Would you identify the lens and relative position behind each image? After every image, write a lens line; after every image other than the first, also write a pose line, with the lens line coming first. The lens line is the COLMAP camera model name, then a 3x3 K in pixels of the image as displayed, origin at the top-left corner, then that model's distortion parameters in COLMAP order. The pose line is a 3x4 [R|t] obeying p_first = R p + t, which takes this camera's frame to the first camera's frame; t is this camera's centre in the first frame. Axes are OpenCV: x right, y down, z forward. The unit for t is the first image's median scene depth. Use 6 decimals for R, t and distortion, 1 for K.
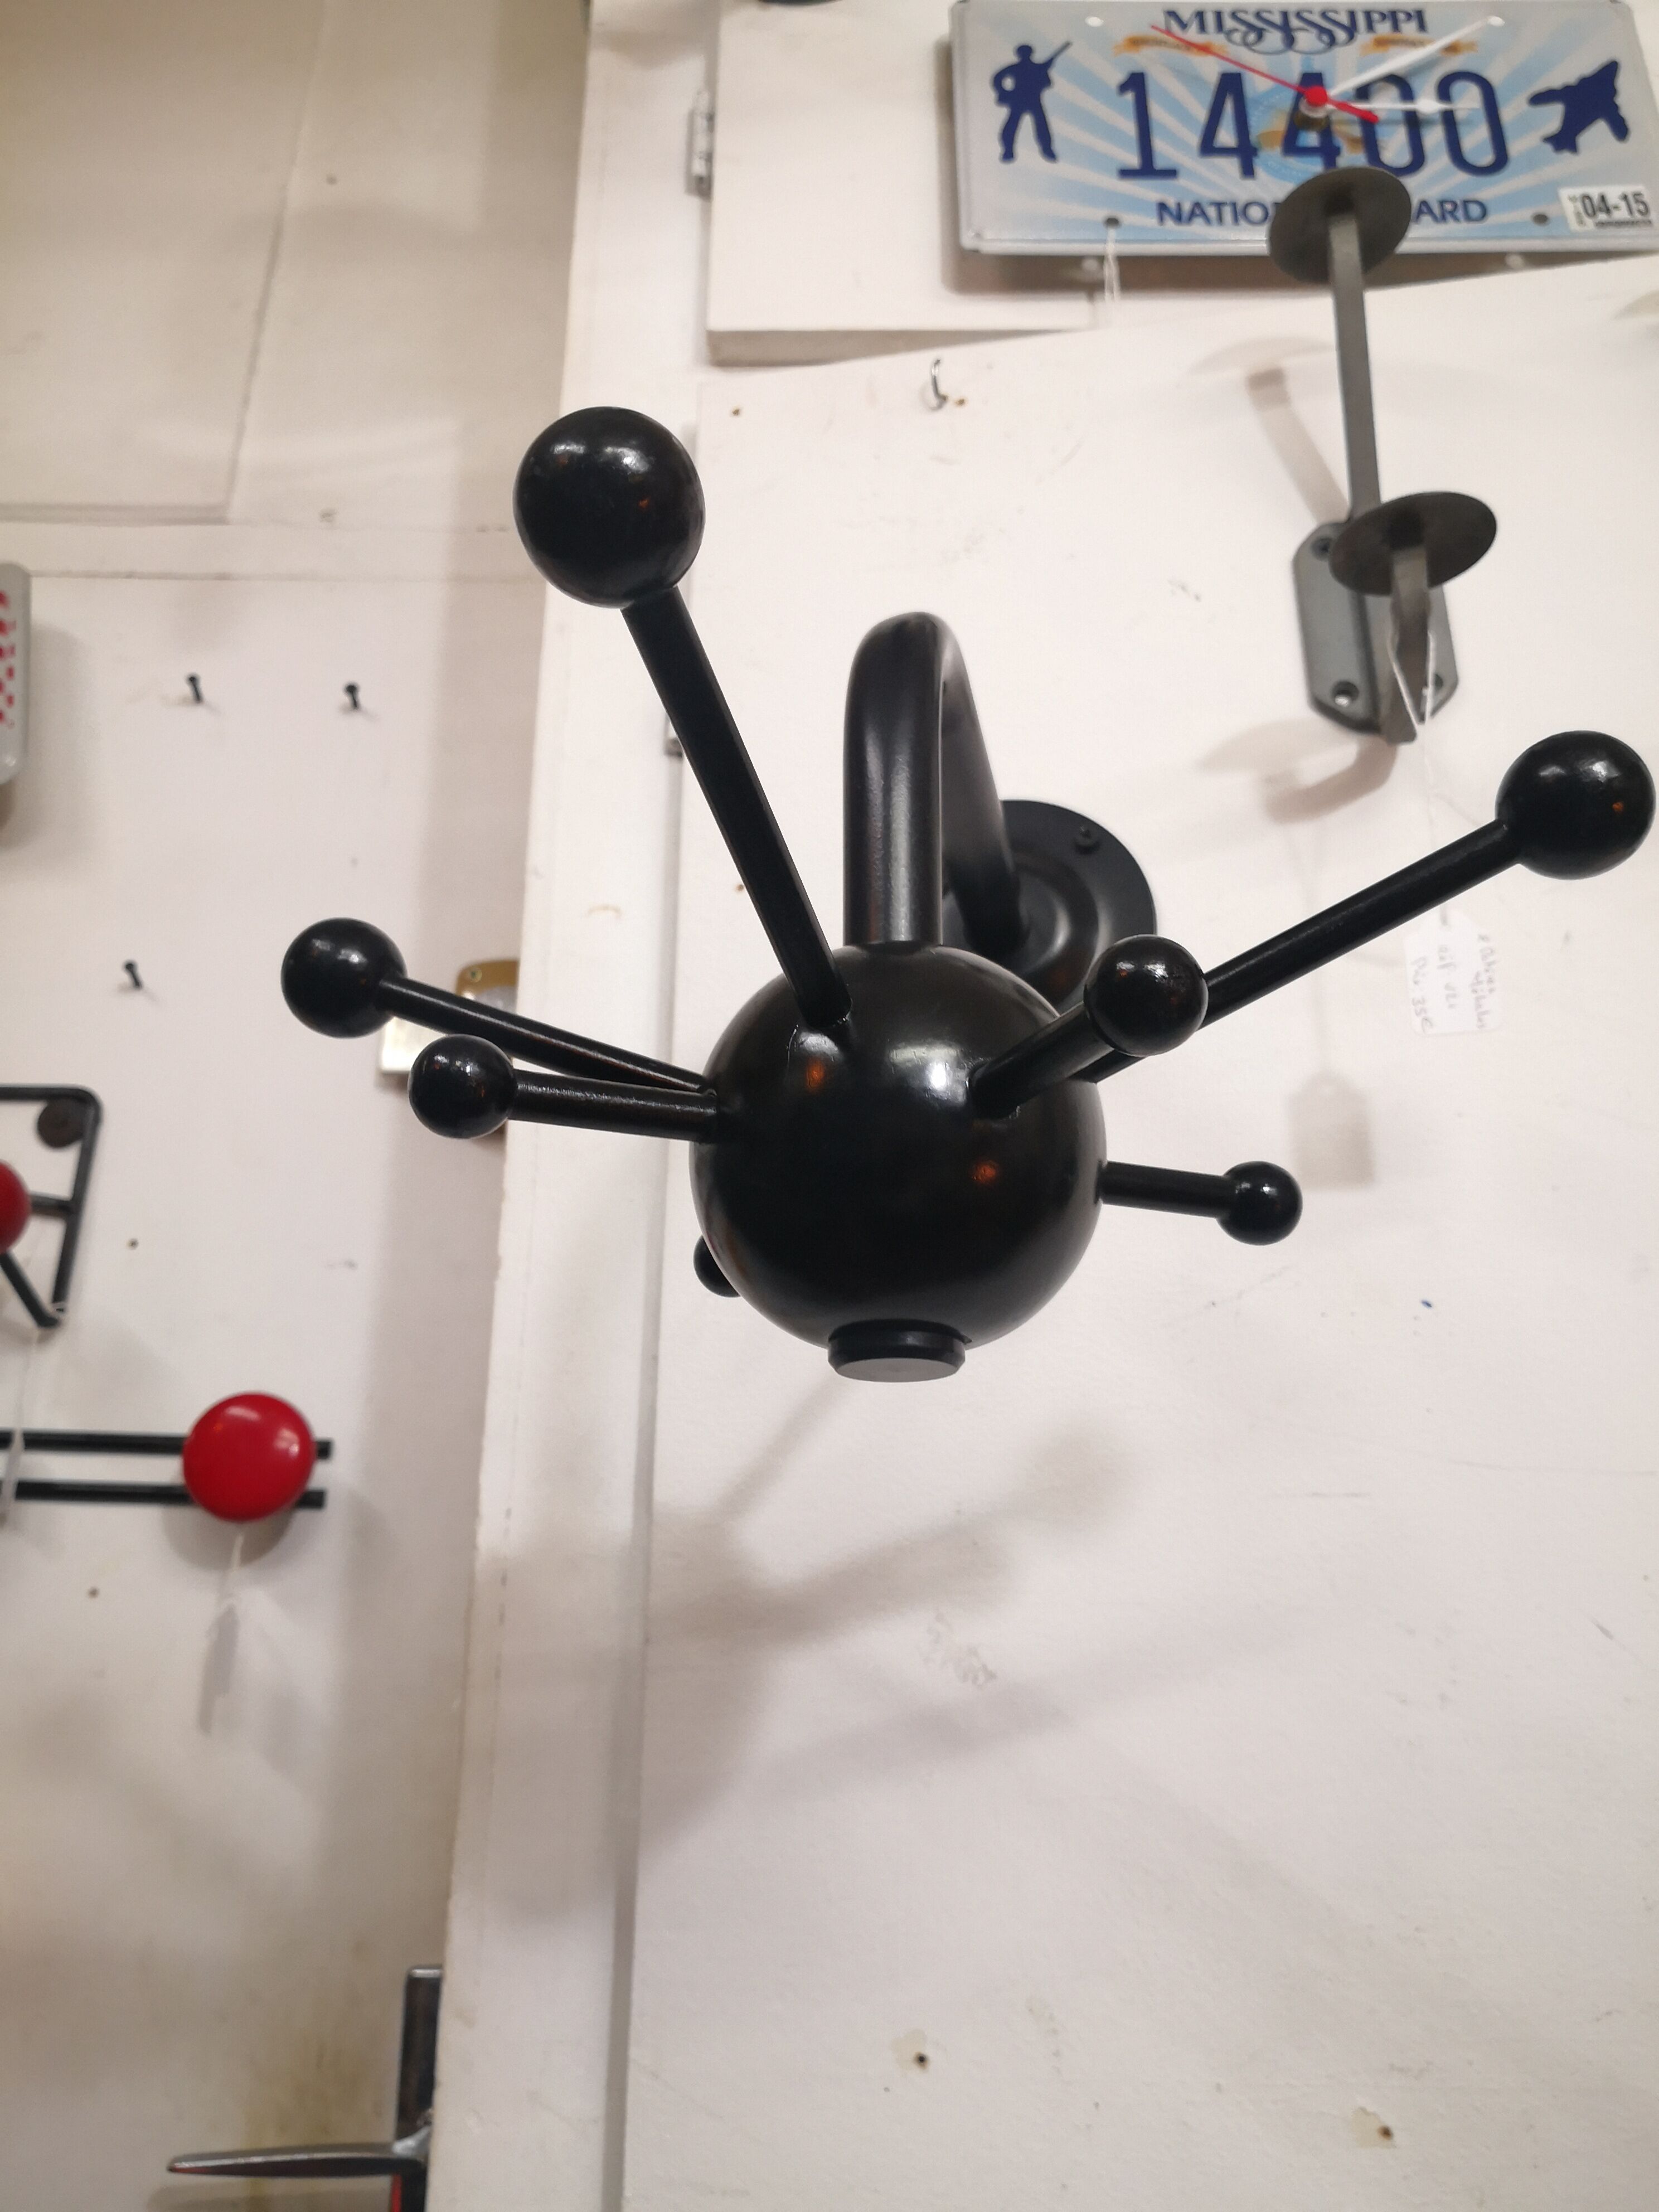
lens RADIAL K [[1823.5, 0, 743.9], [0, 1823.5, 1093.5], [0, 0, 1]] dist [-0.011287, -0.023346]
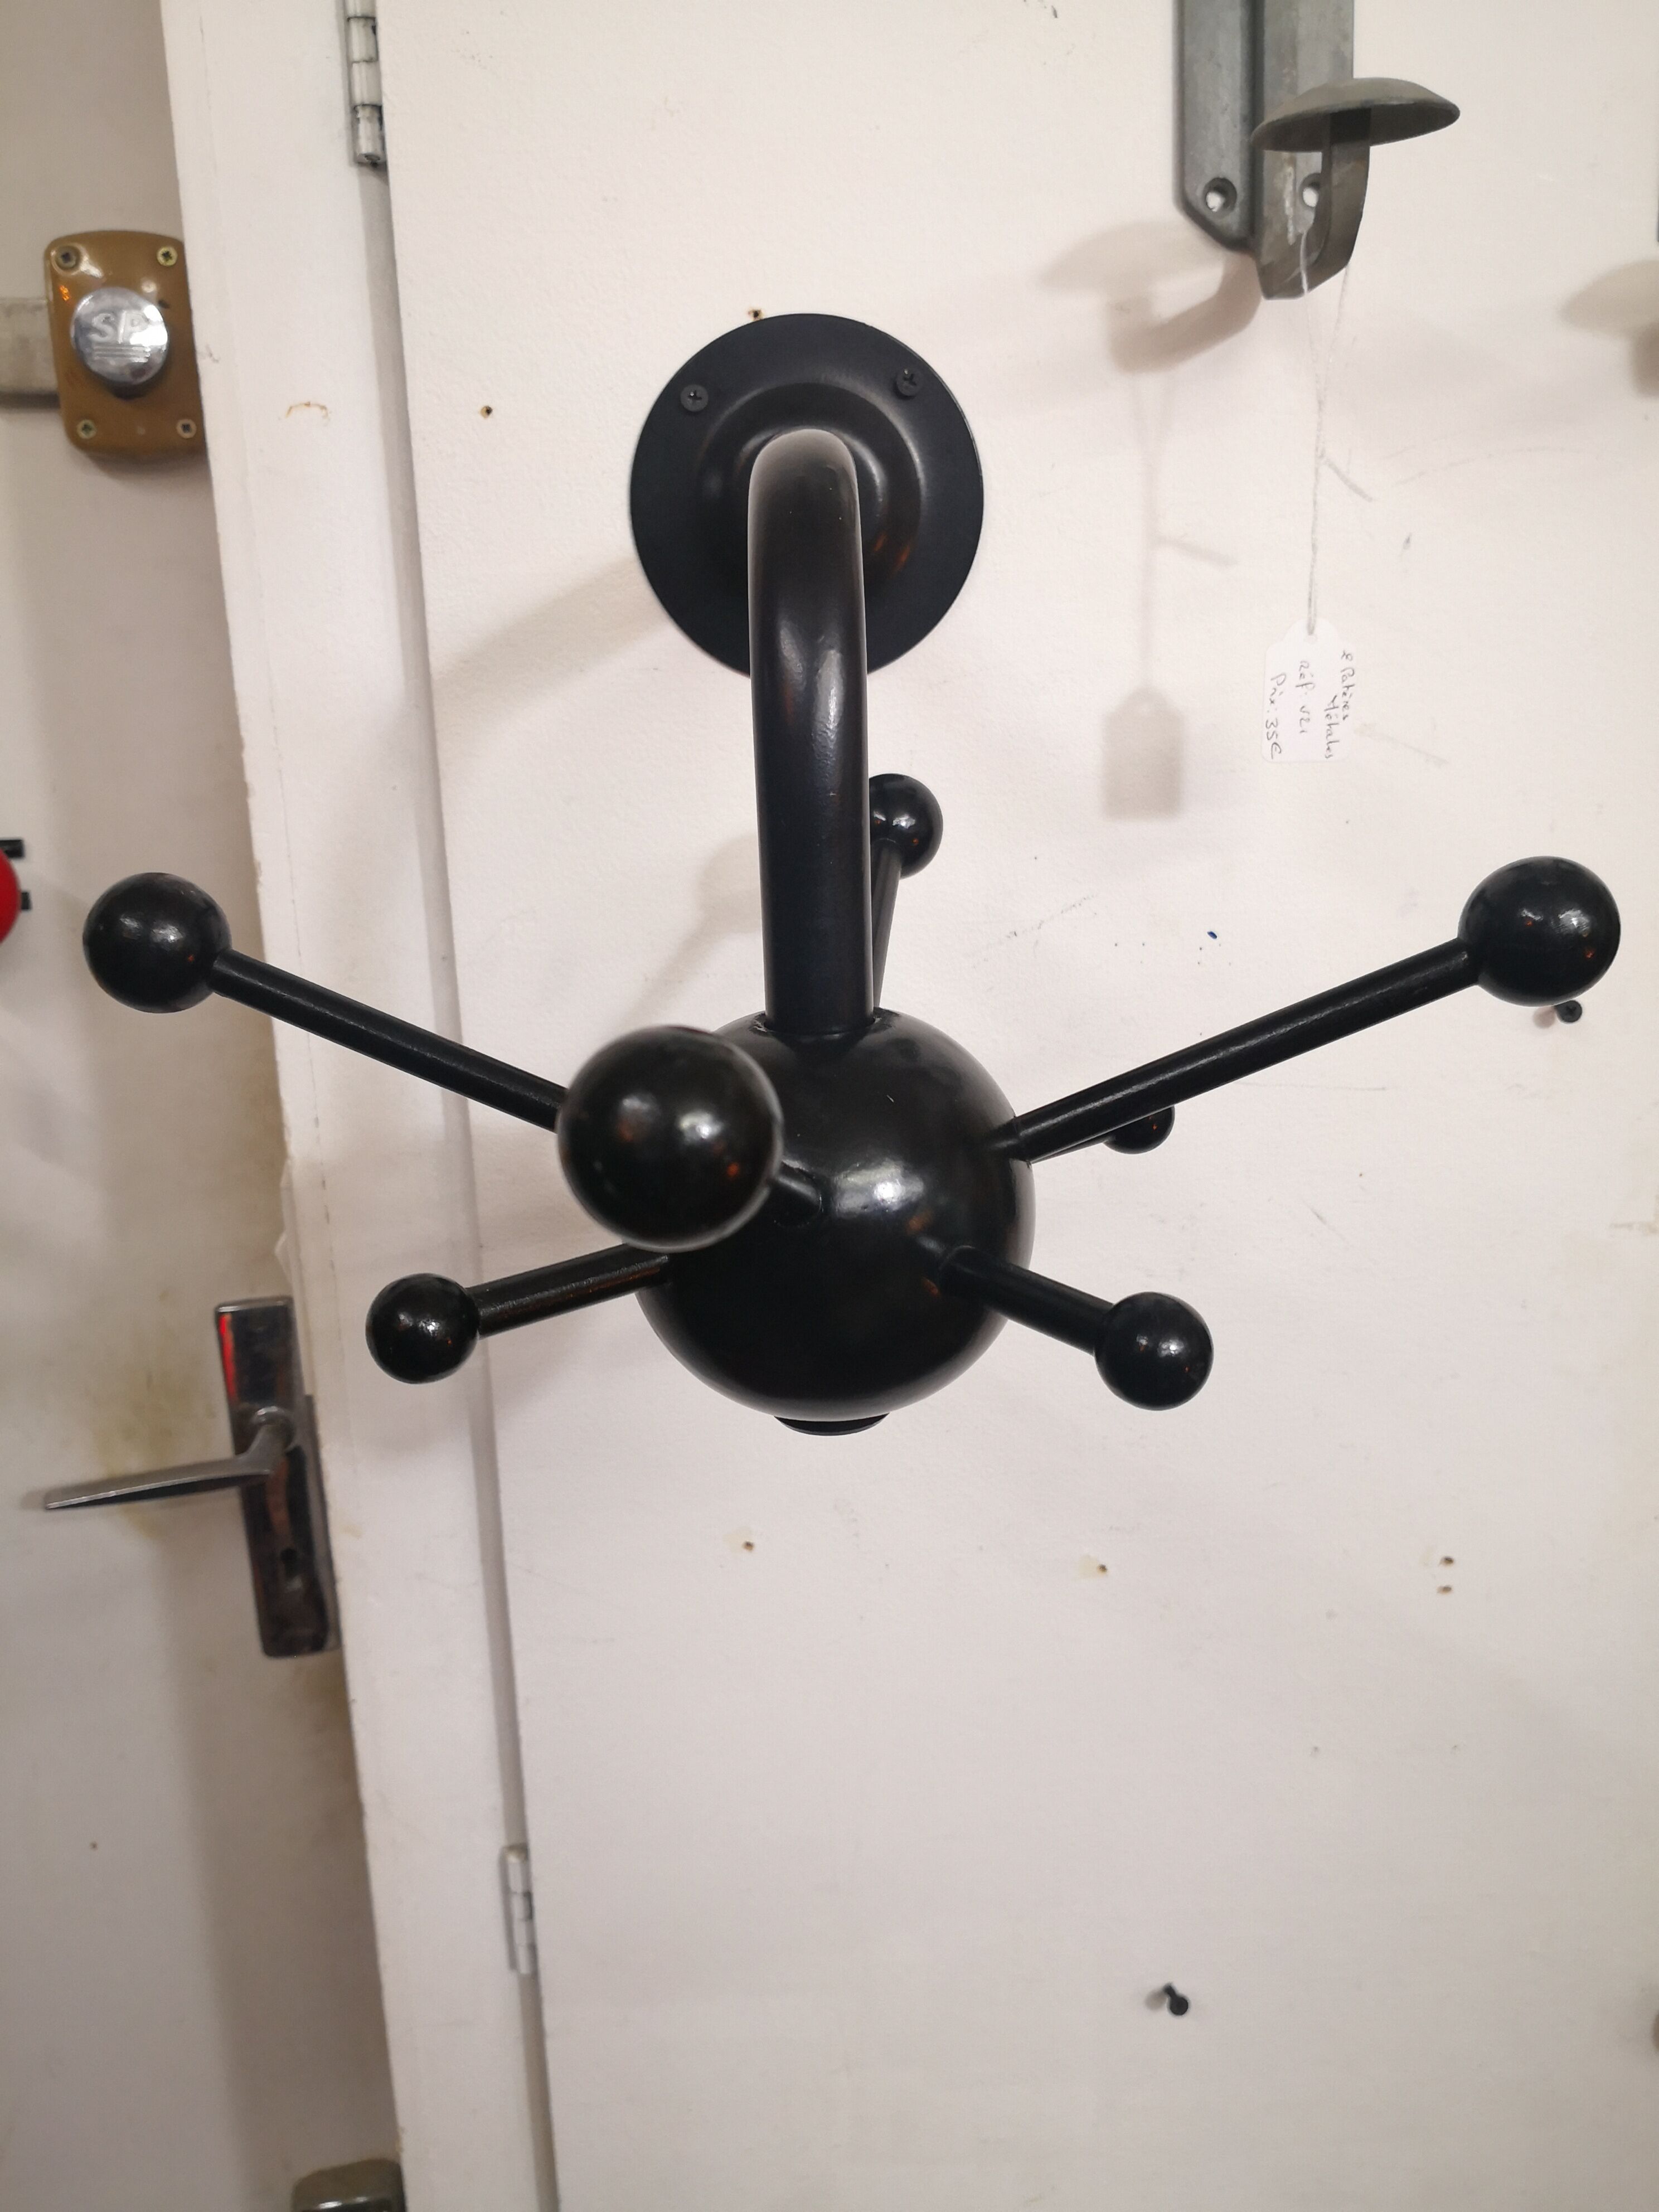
lens RADIAL K [[1832.5, 0, 748.2], [0, 1832.5, 1112.3], [0, 0, 1]] dist [-0.011805, -0.011896]
pose [[0.973511, -0.121105, 0.193932, -0.104380], [-0.018741, 0.803079, 0.595577, -0.430853], [-0.227870, -0.583436, 0.779537, 0.179461]]
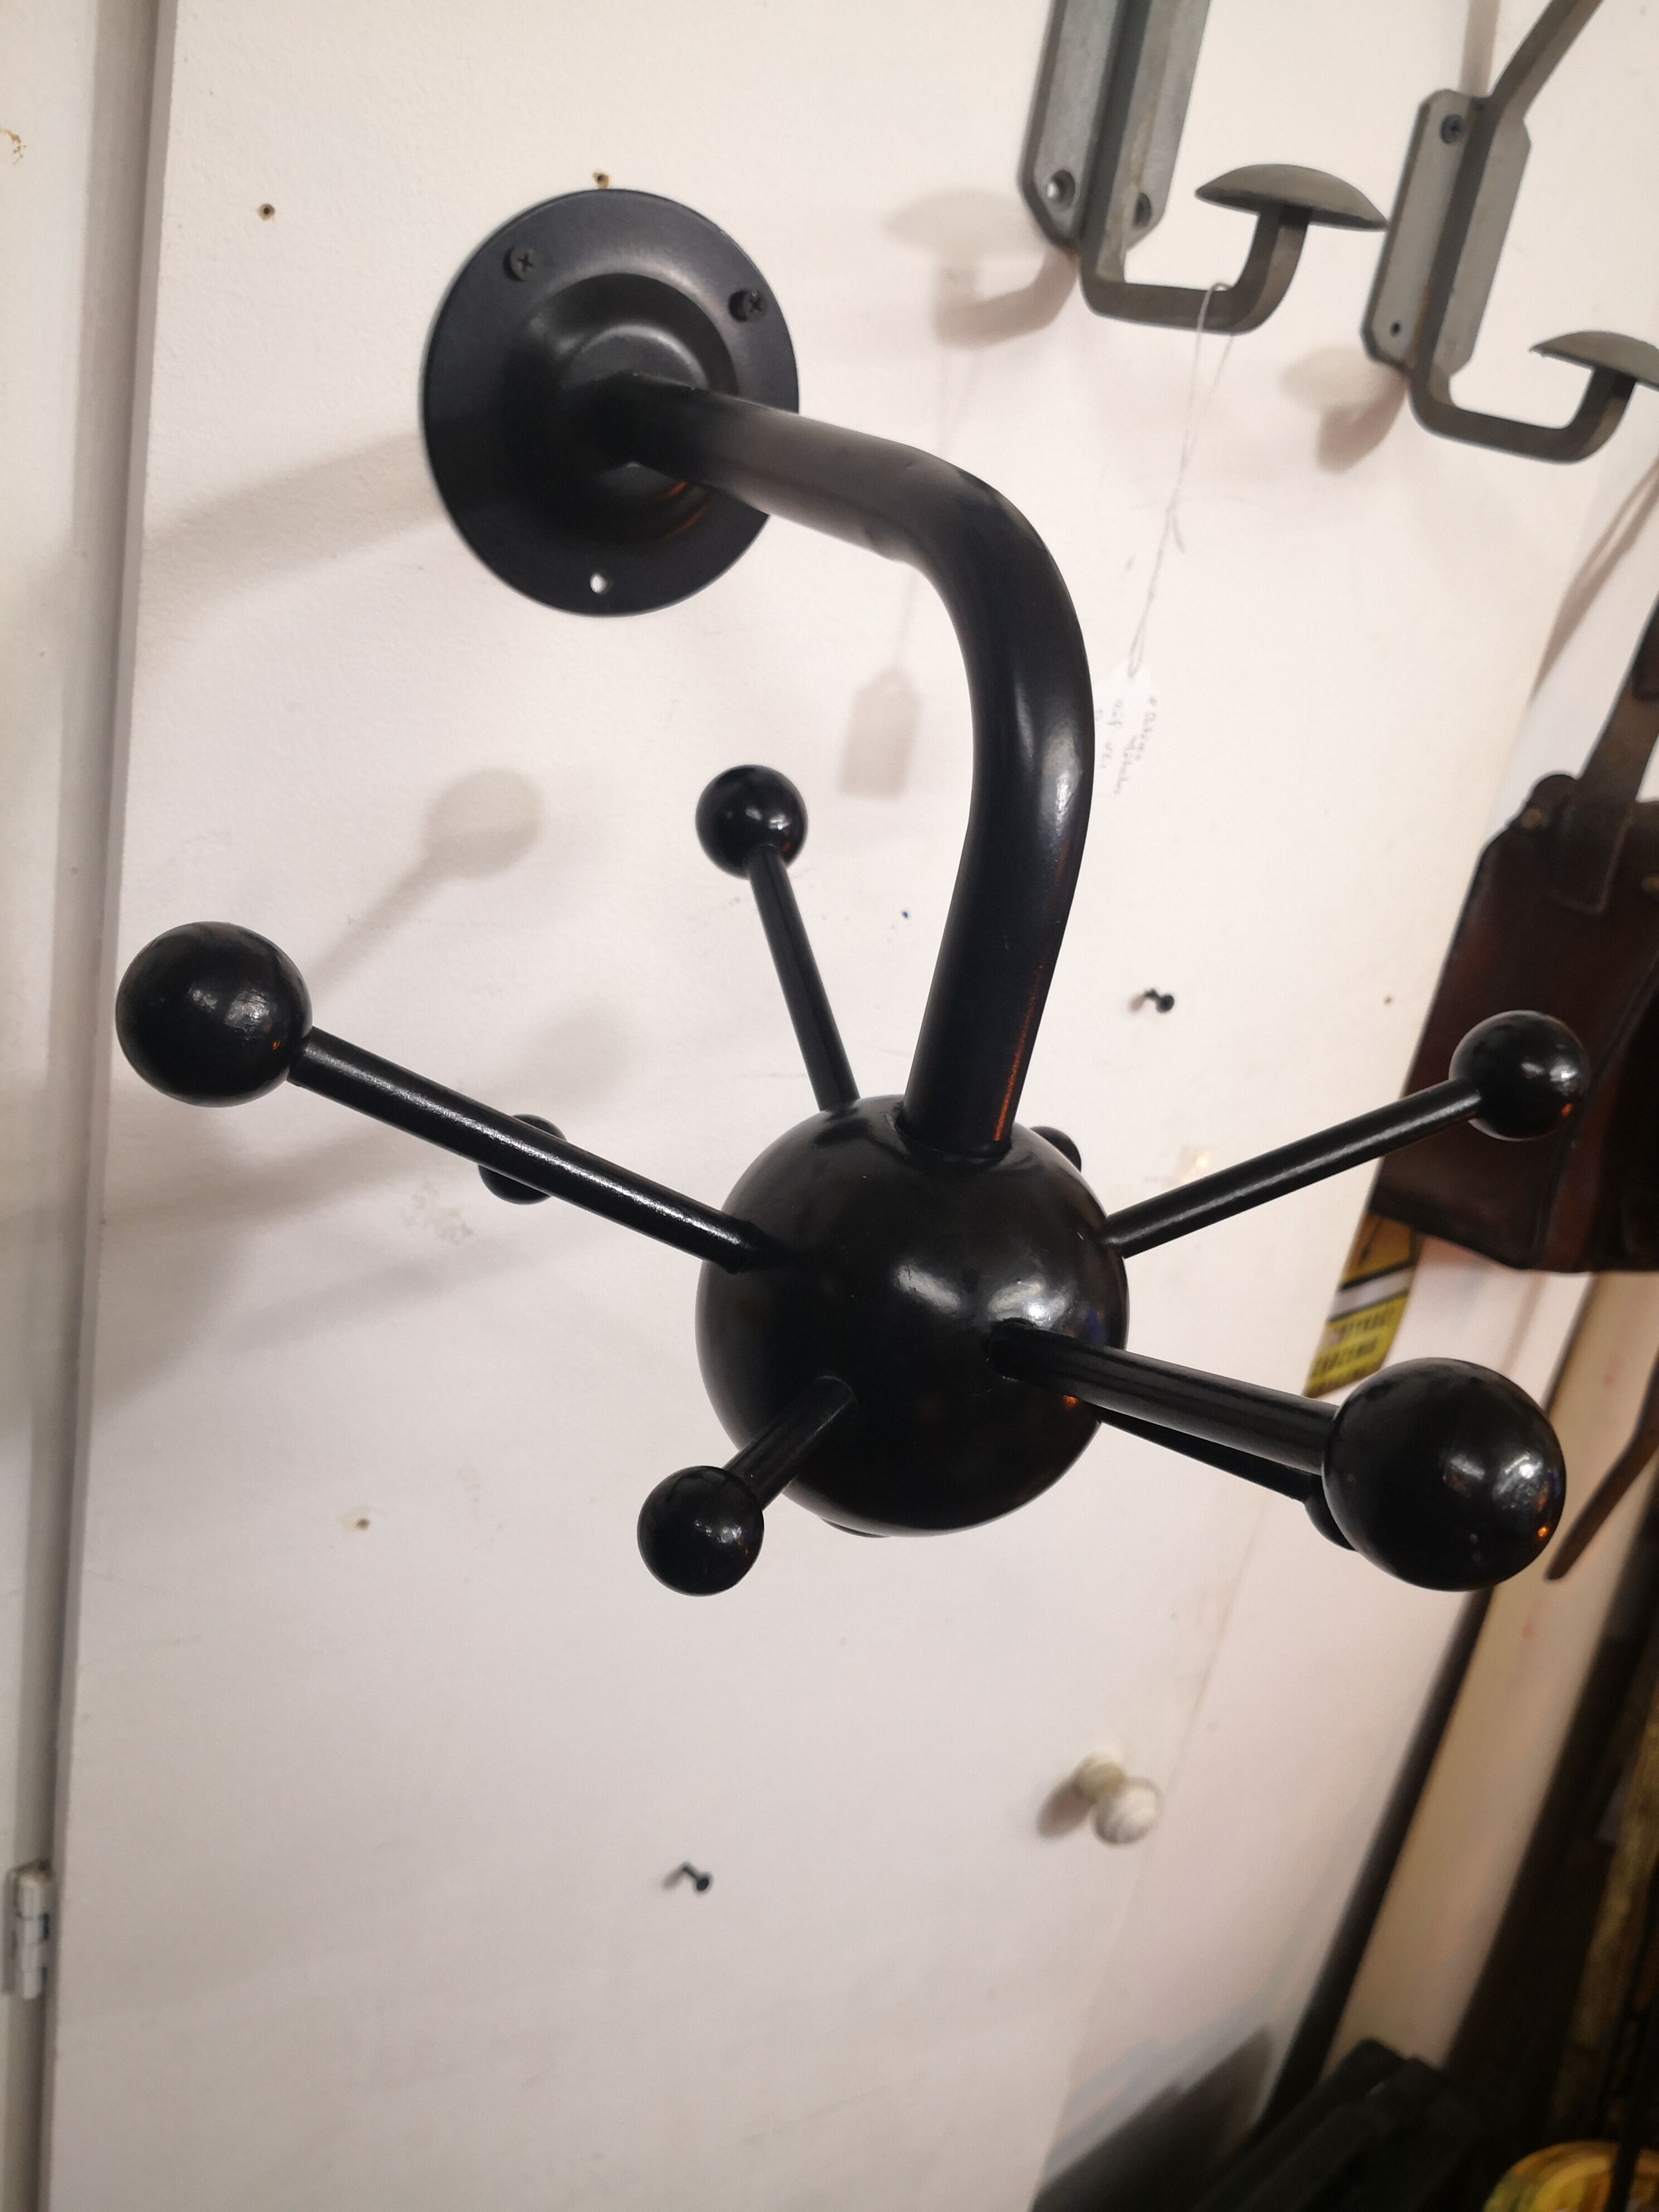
lens RADIAL K [[1878.3, 0, 775.1], [0, 1878.3, 1116.8], [0, 0, 1]] dist [0.004120, -0.050571]
pose [[0.732192, -0.149474, 0.664494, -0.436908], [-0.393165, 0.703902, 0.591560, -0.427689], [-0.556162, -0.694391, 0.456624, 0.460539]]
